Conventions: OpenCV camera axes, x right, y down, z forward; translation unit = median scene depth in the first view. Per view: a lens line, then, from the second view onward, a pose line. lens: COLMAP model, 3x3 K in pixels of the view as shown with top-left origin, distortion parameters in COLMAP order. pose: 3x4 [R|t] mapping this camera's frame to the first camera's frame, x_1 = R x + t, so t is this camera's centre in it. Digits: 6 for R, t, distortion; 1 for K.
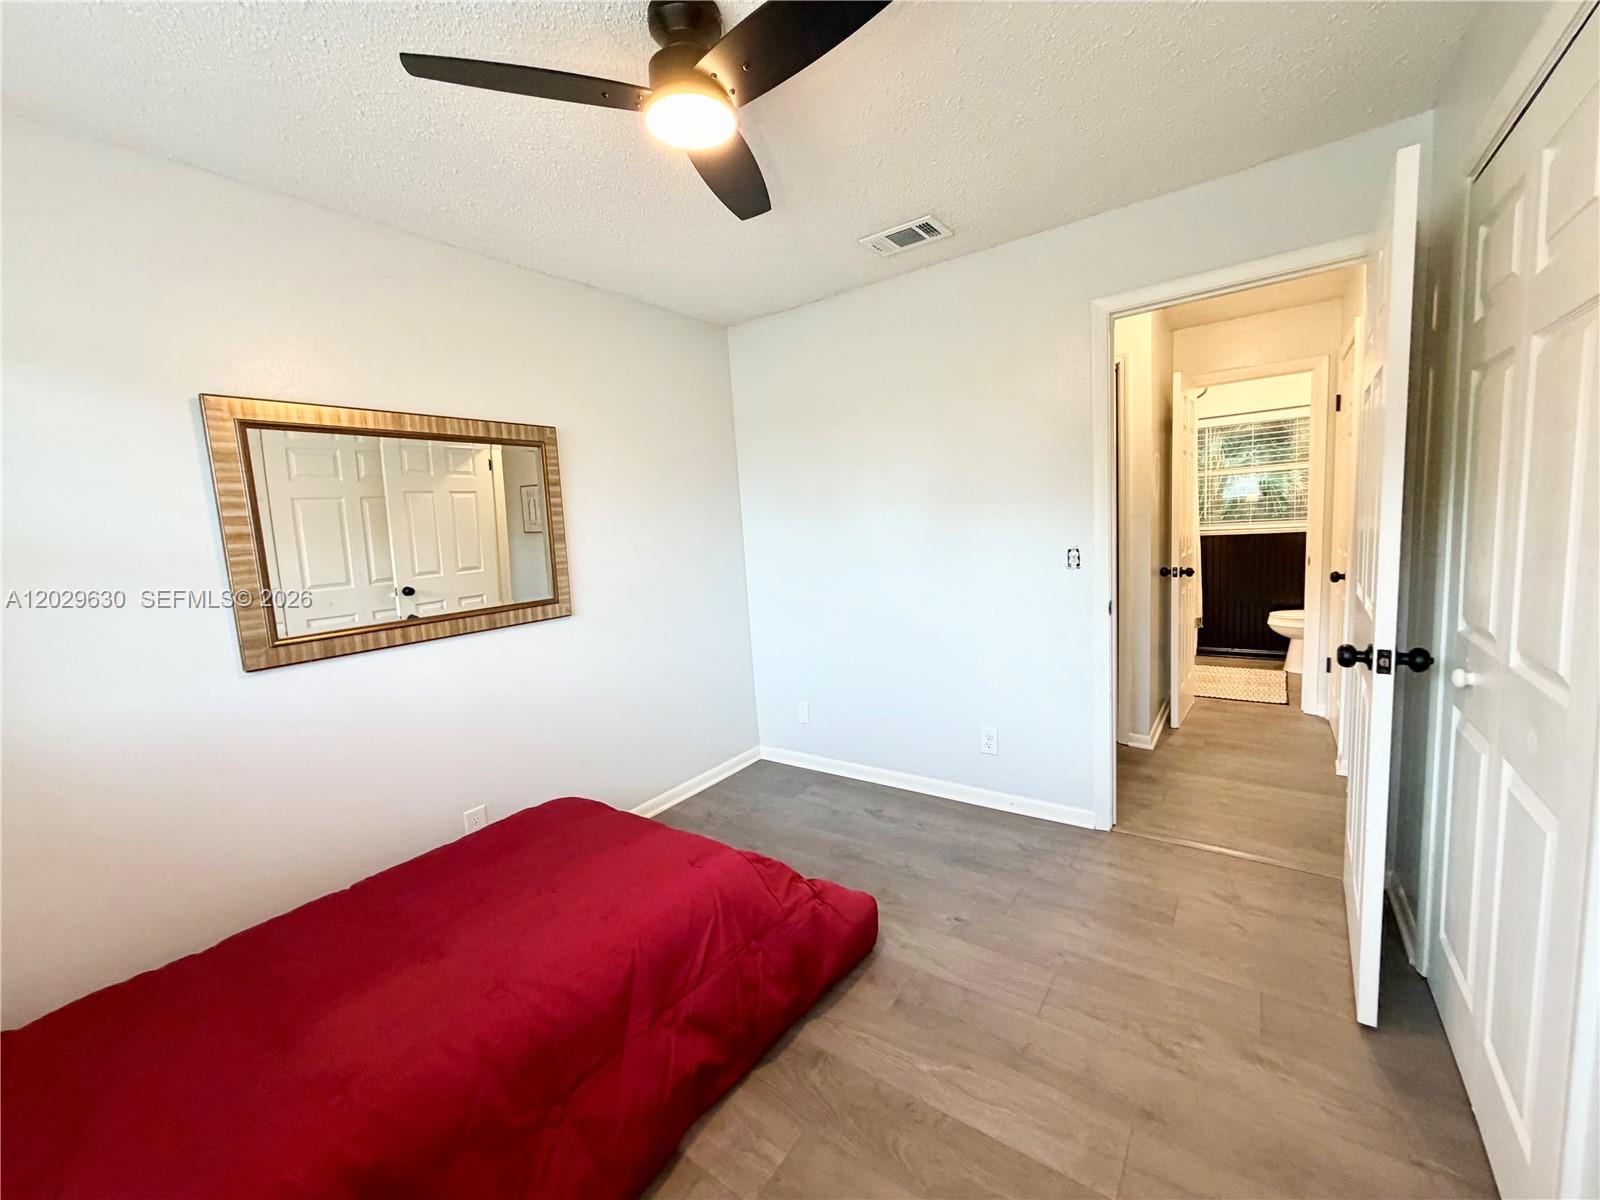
lens RADIAL K [[640.3, 0, 794.7], [0, 640.3, 599.0], [0, 0, 1]] dist [-0.001895, -0.000571]
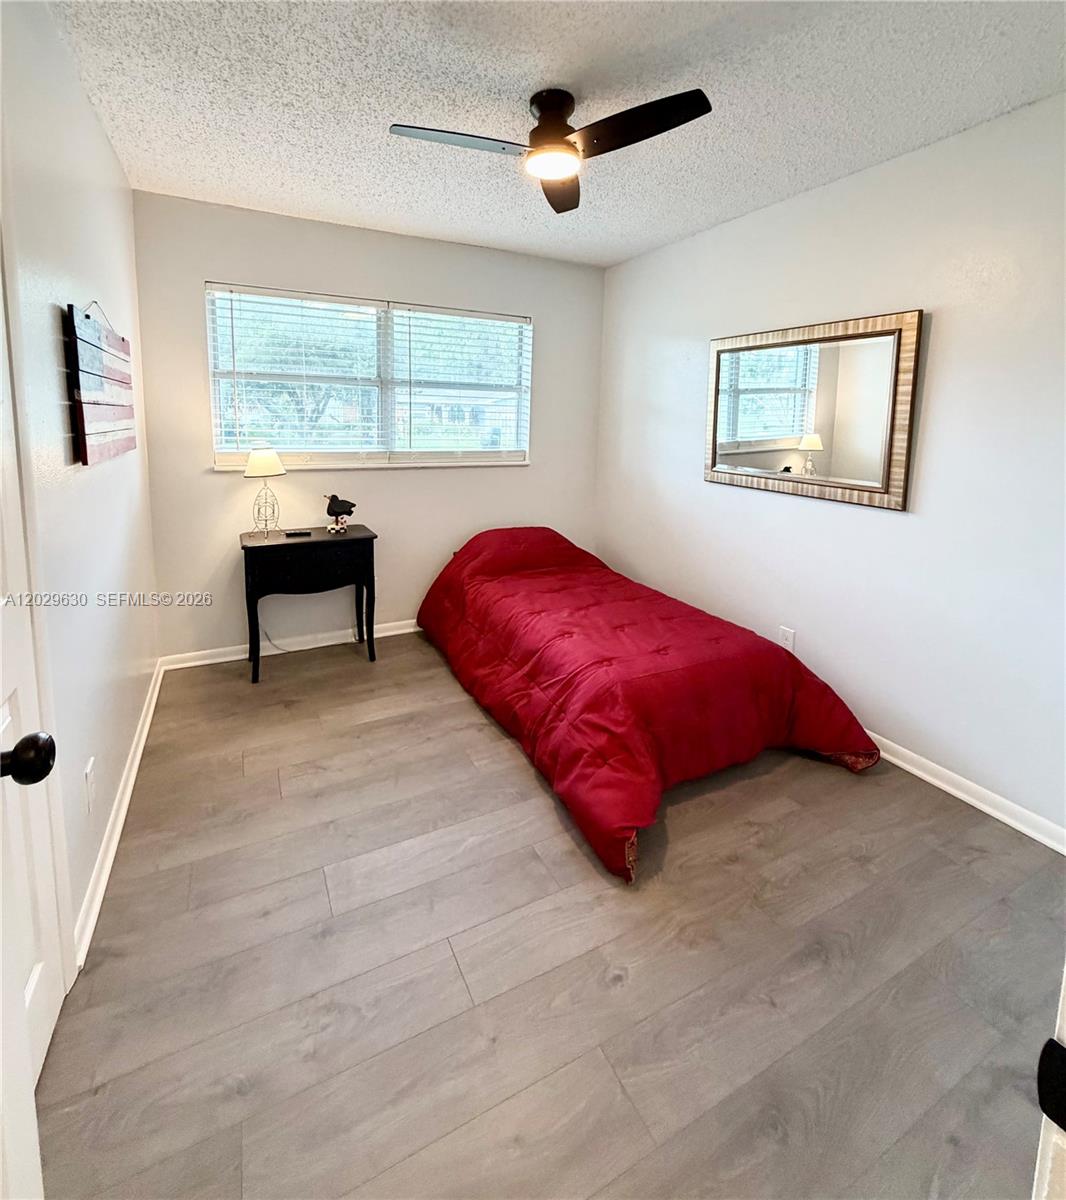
lens RADIAL K [[569.6, 0, 531.4], [0, 569.6, 480.3], [0, 0, 1]] dist [0.003111, 0.000153]
pose [[-0.454357, 0.150033, -0.878095, 0.774307], [-0.095714, 0.971787, 0.215567, -0.180958], [0.885663, 0.181990, -0.427178, 1.070348]]
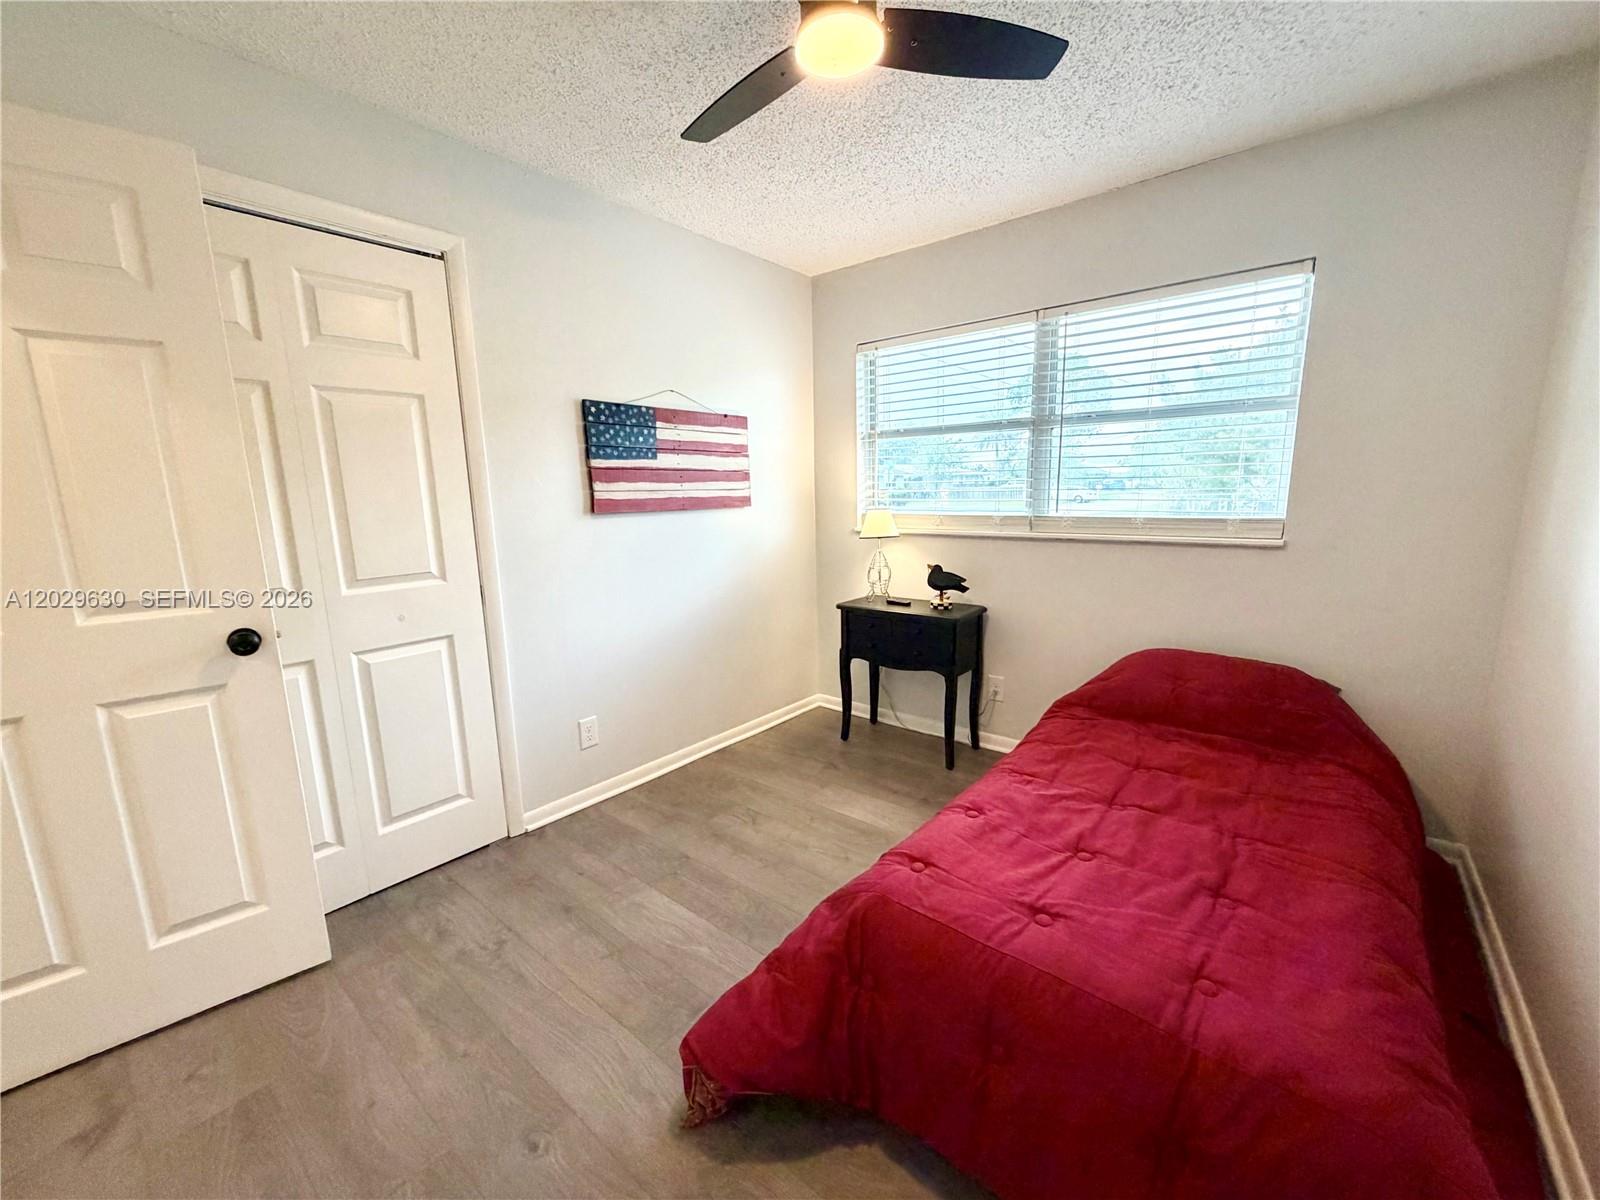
lens RADIAL K [[640.3, 0, 794.7], [0, 640.3, 599.0], [0, 0, 1]] dist [-0.001895, -0.000571]
pose [[-0.994068, 0.069076, 0.084003, -0.072280], [0.090095, 0.955673, 0.280305, -0.130102], [-0.060917, 0.286211, -0.956228, 1.385895]]
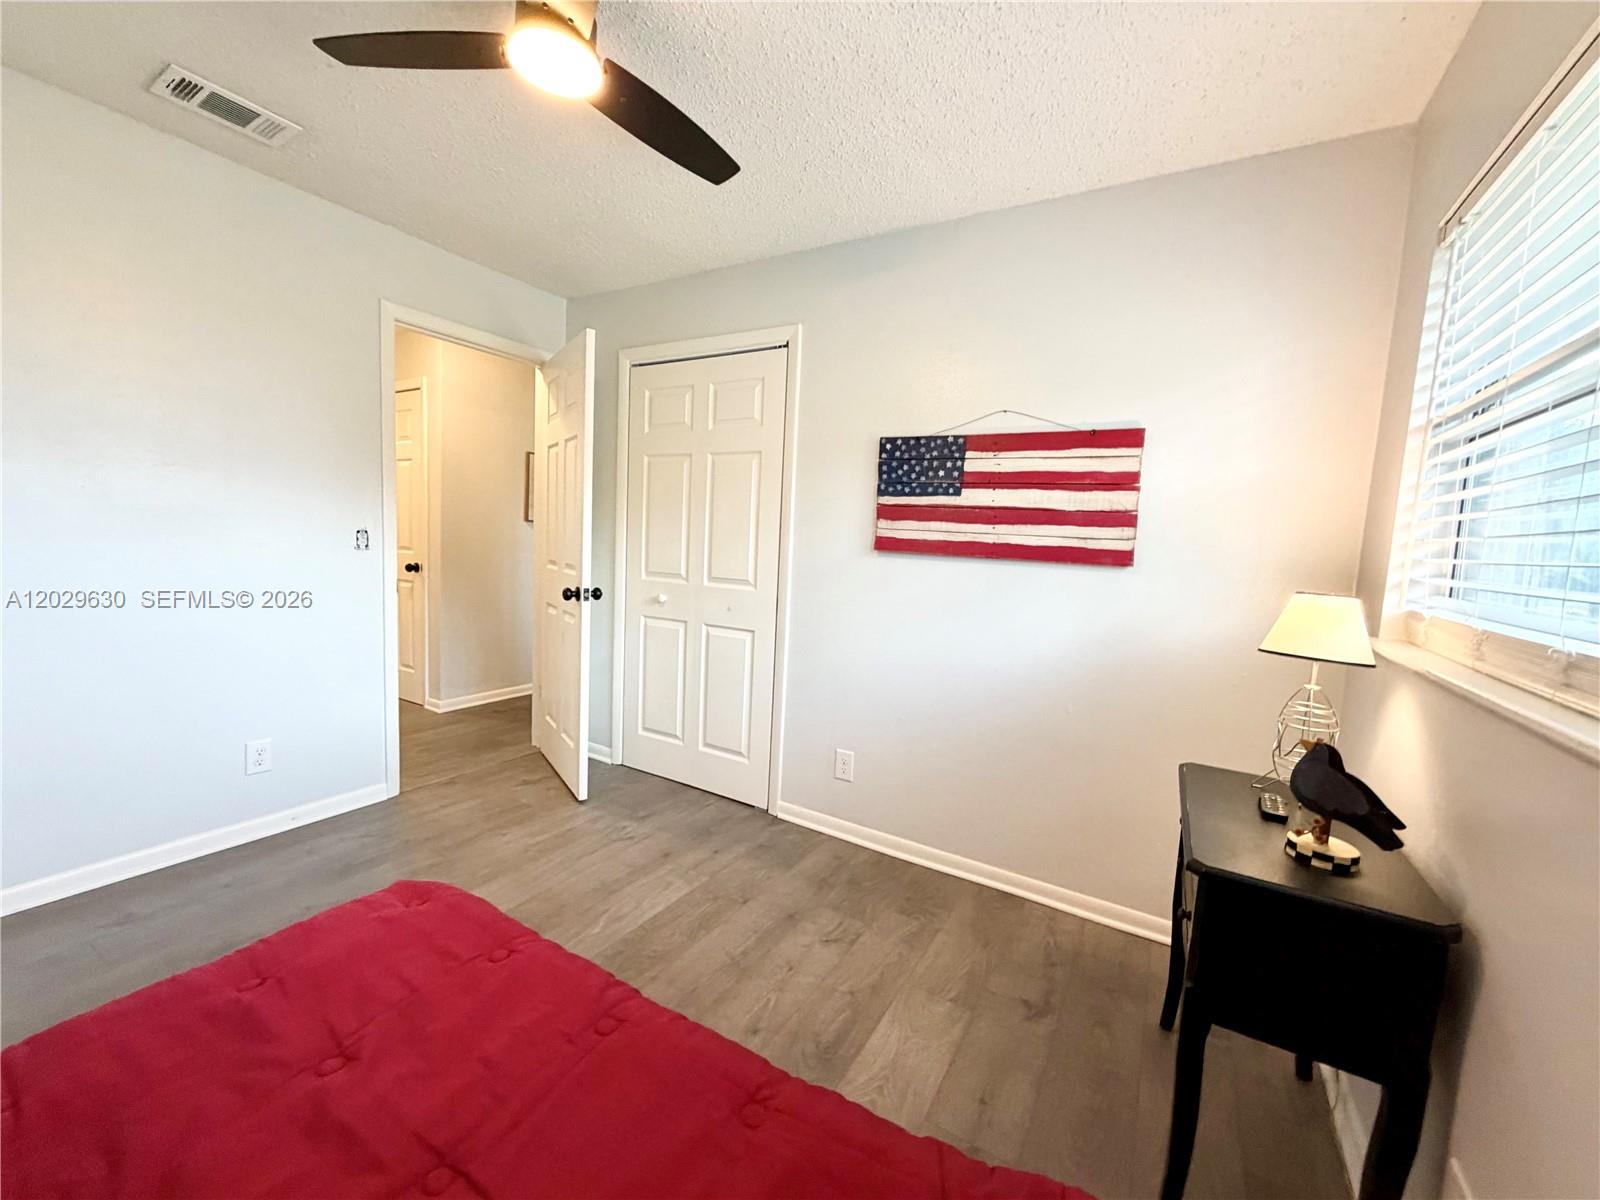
lens RADIAL K [[640.3, 0, 794.7], [0, 640.3, 599.0], [0, 0, 1]] dist [-0.001895, -0.000571]
pose [[-0.087822, -0.040184, 0.995325, -0.764797], [0.072383, 0.996287, 0.046610, 0.039098], [-0.993503, 0.076138, -0.084587, 0.486422]]
